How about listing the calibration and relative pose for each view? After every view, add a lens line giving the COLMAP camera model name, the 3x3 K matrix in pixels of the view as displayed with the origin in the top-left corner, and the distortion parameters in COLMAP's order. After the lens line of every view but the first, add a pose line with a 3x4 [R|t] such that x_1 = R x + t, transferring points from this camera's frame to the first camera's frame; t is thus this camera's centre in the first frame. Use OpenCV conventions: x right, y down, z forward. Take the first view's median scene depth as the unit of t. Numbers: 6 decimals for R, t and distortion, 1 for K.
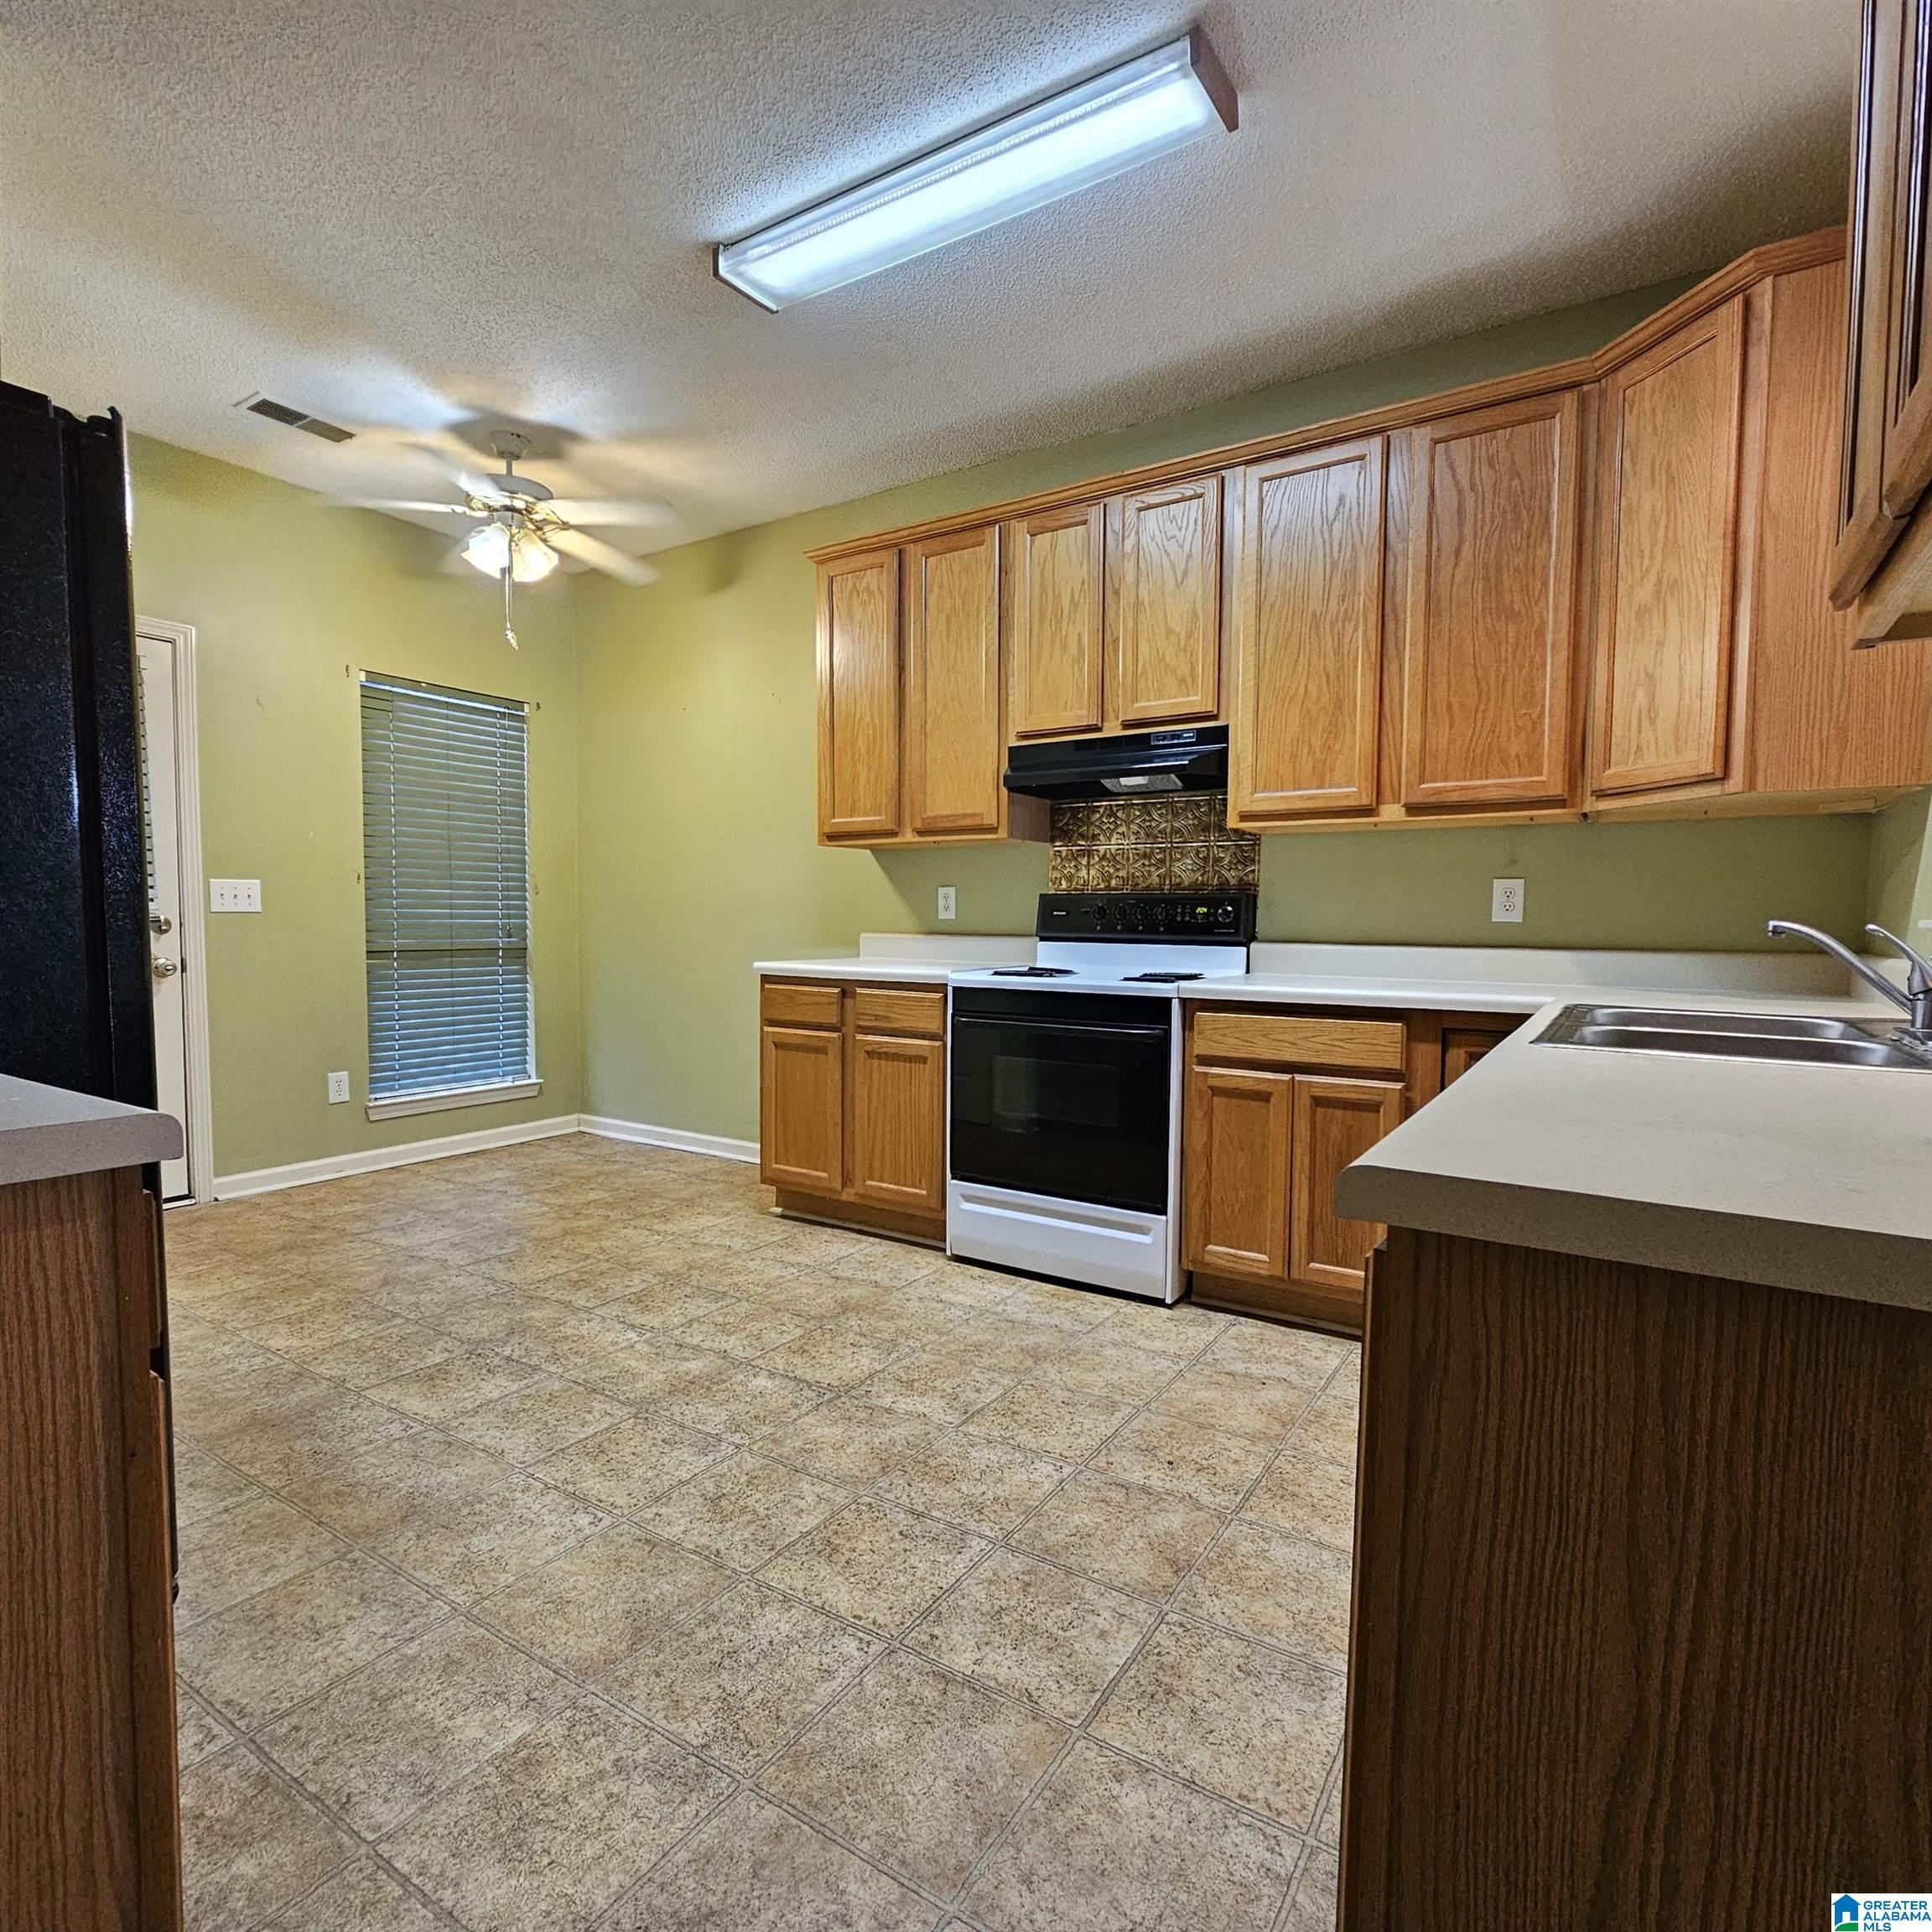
lens RADIAL K [[1051.7, 0, 972.5], [0, 1051.7, 981.3], [0, 0, 1]] dist [-0.001791, 0.000789]
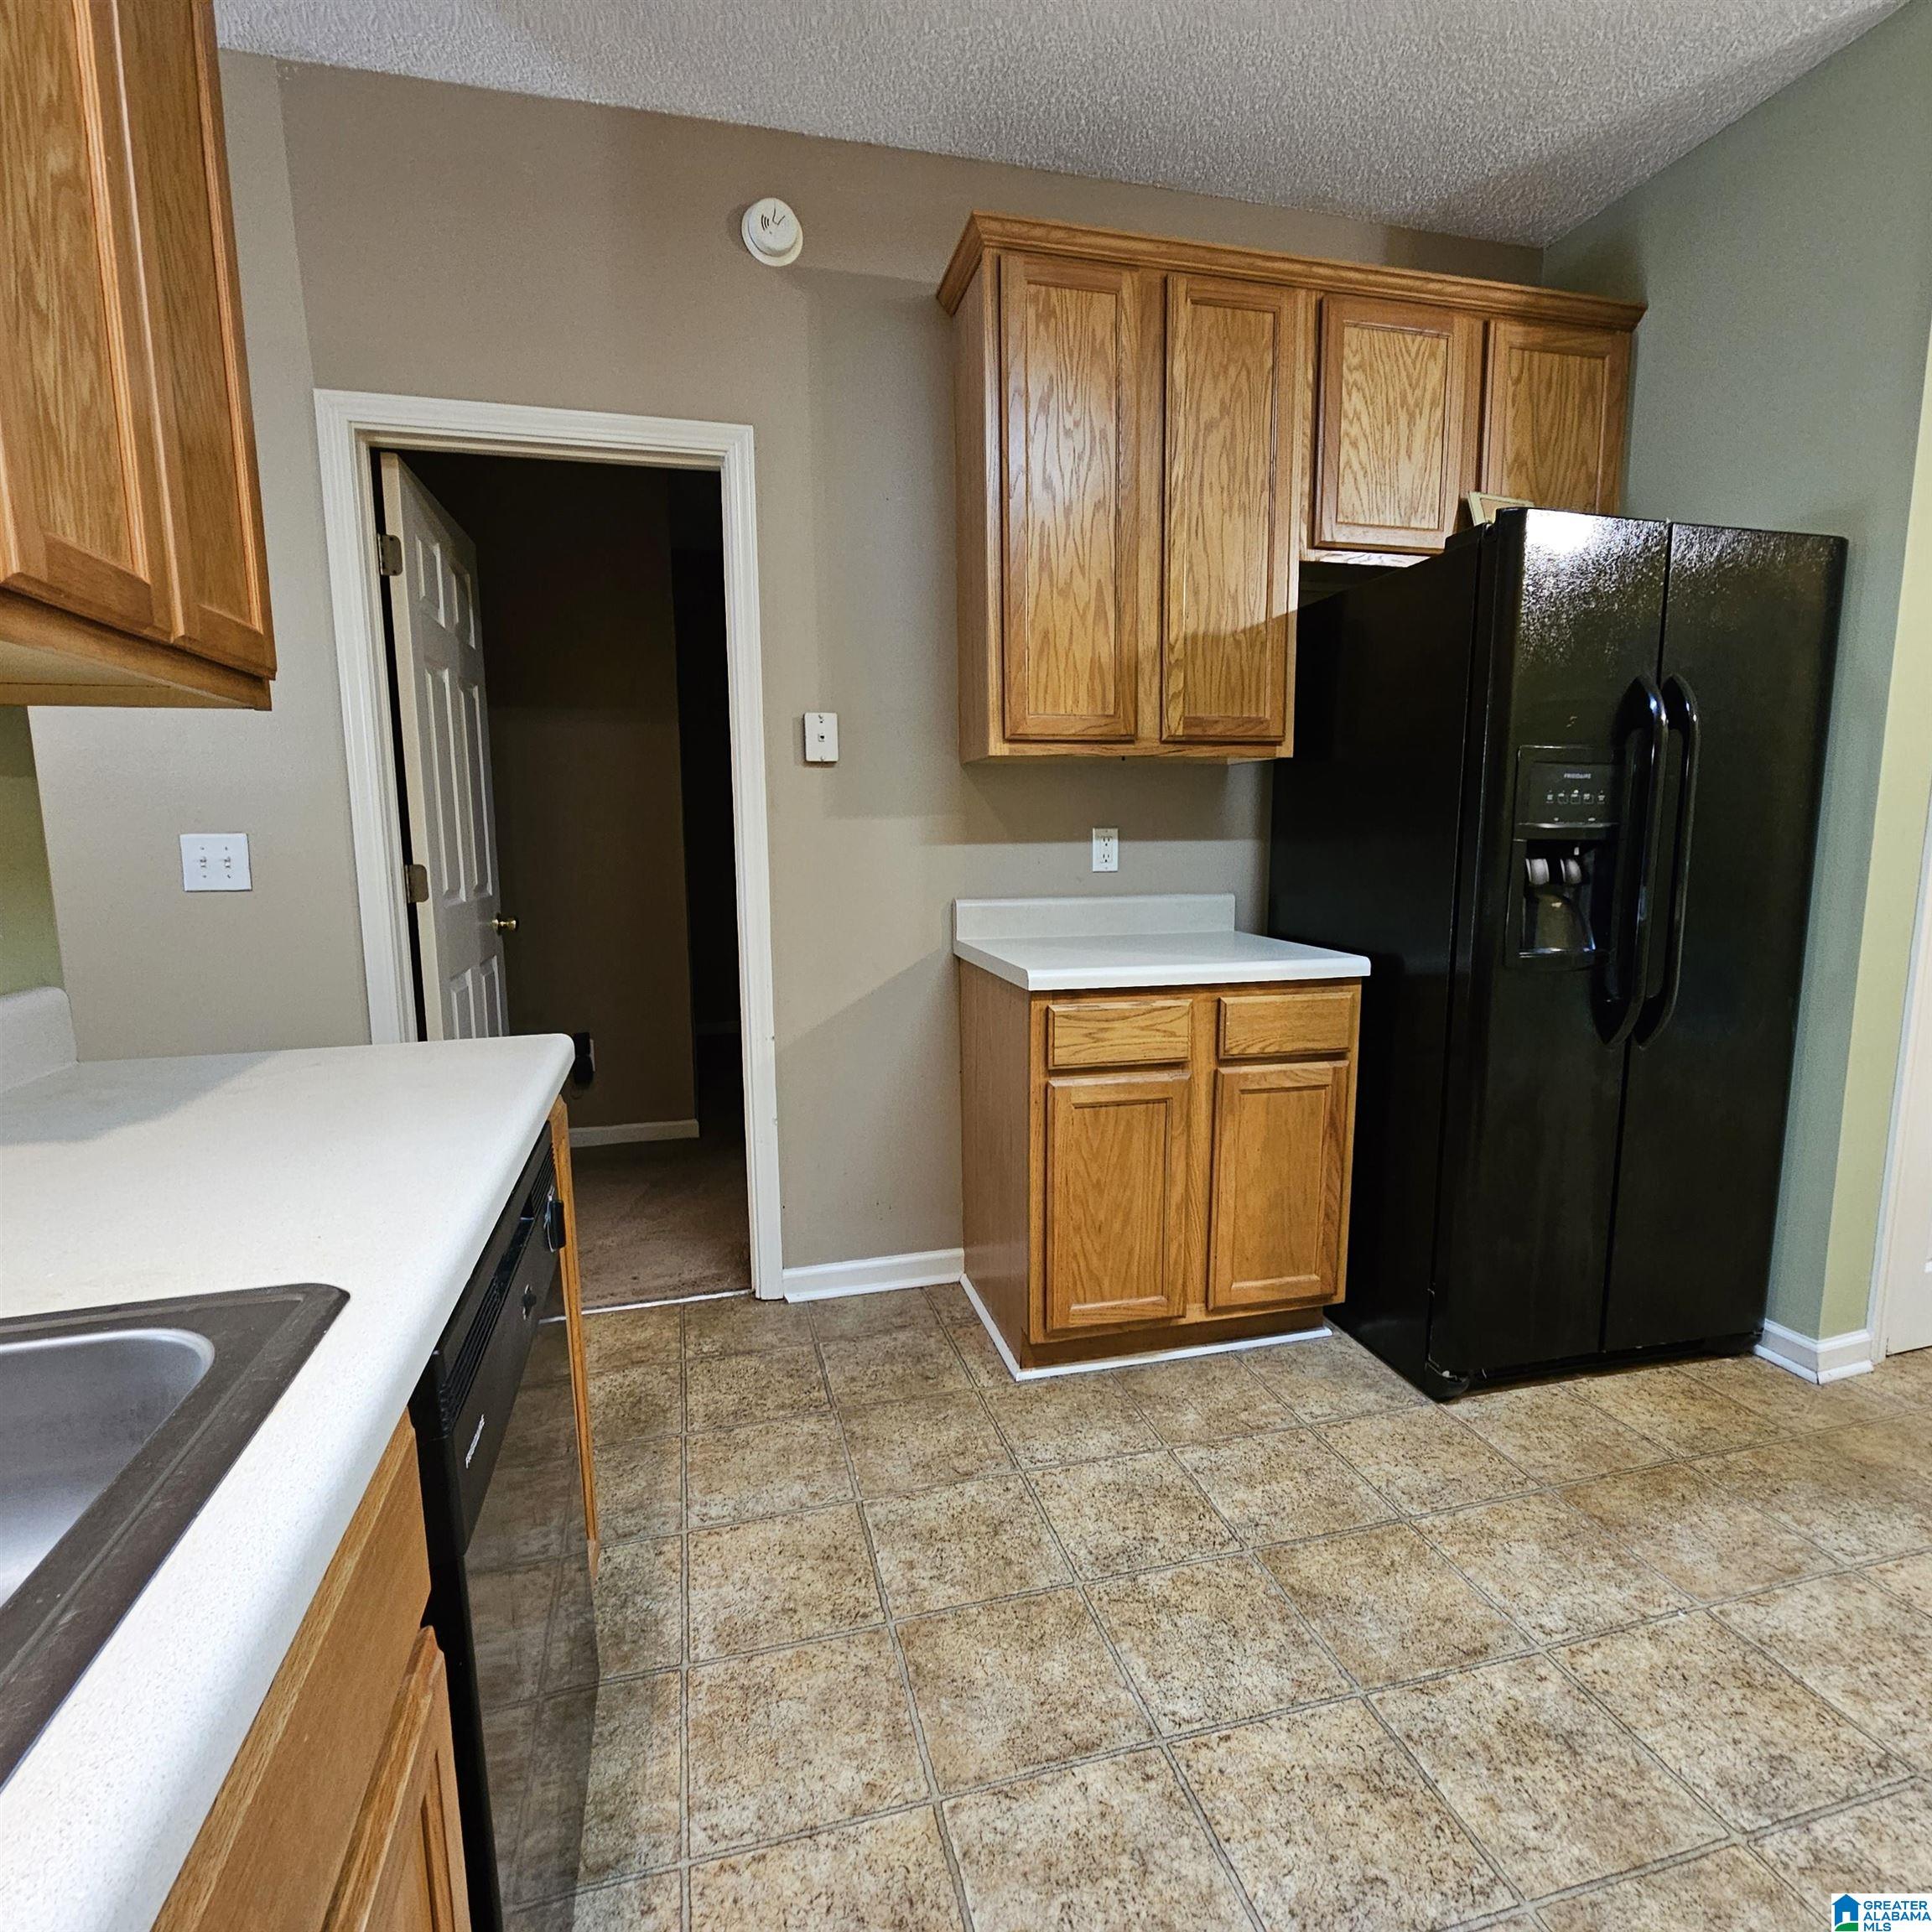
lens RADIAL K [[1051.7, 0, 972.5], [0, 1051.7, 975.1], [0, 0, 1]] dist [-0.001791, 0.000789]
pose [[-0.671343, 0.097951, -0.734646, 0.352860], [-0.040986, 0.984805, 0.168759, -0.086369], [0.740013, 0.143406, -0.657127, 0.777597]]
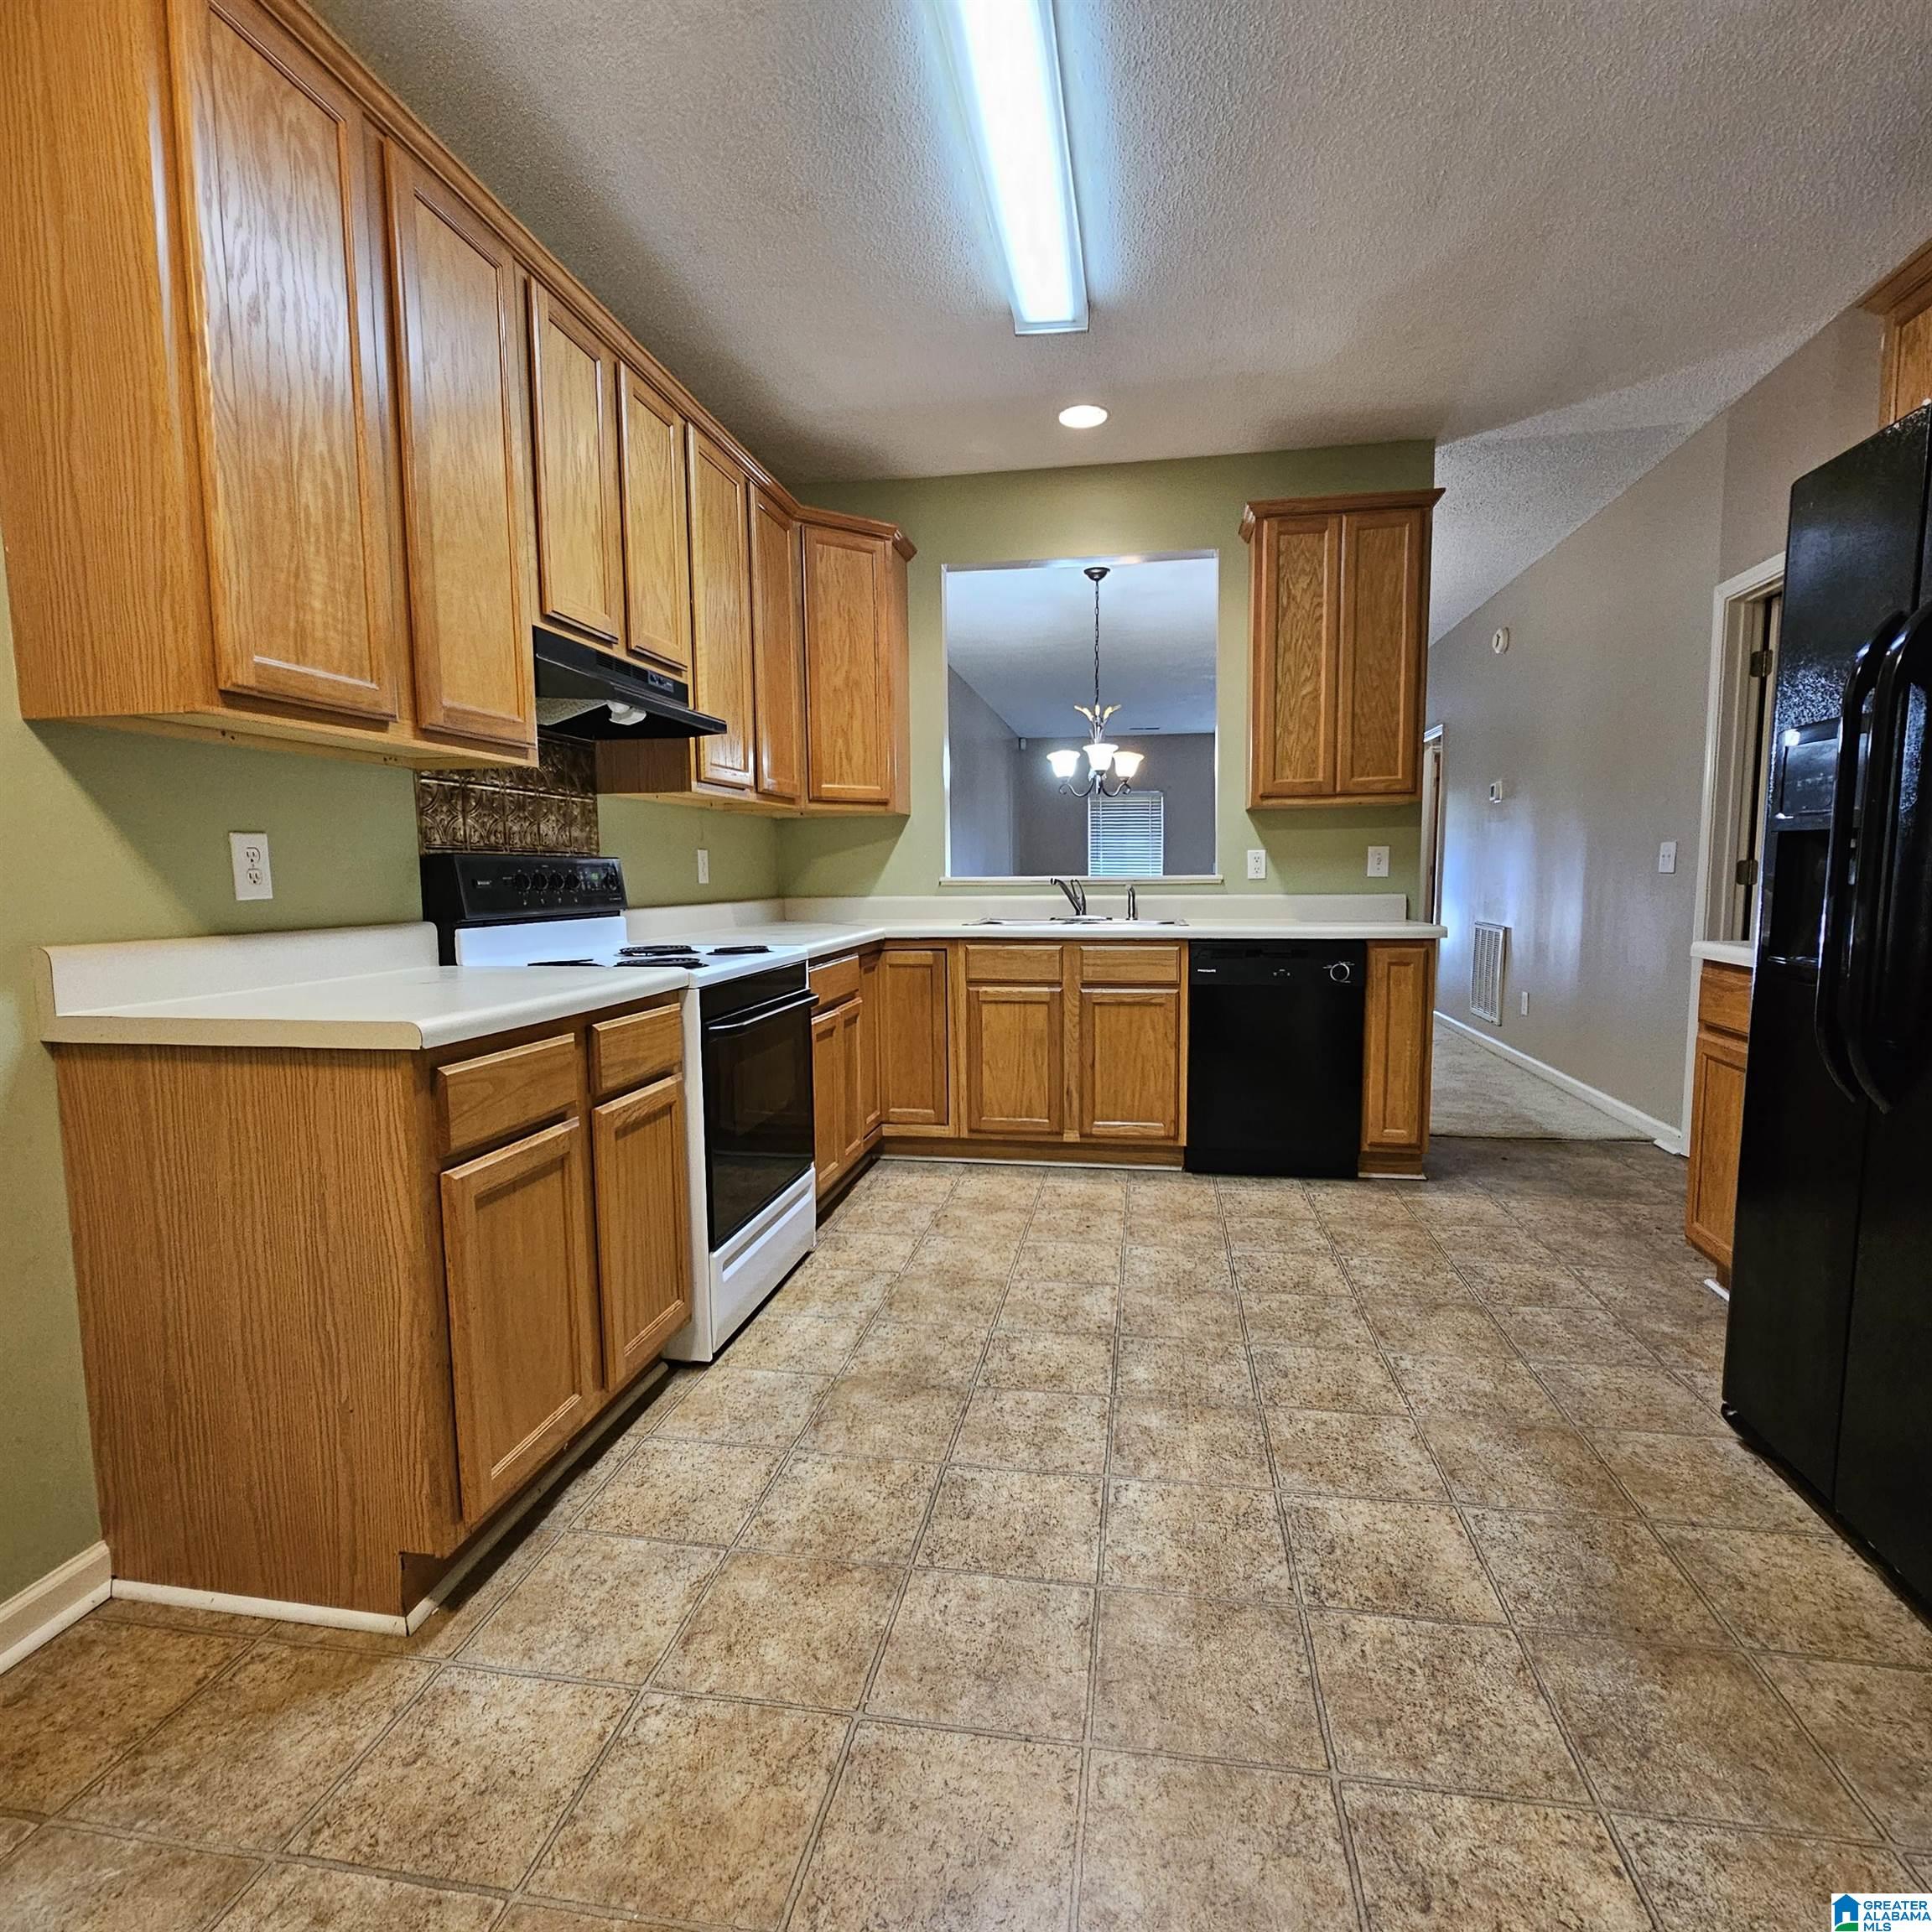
lens RADIAL K [[1051.7, 0, 972.0], [0, 1051.7, 976.3], [0, 0, 1]] dist [-0.001791, 0.000789]
pose [[-0.389640, -0.095783, 0.915973, -0.875500], [0.061292, 0.989675, 0.129563, -0.098295], [-0.918925, 0.106625, -0.379747, 1.305762]]
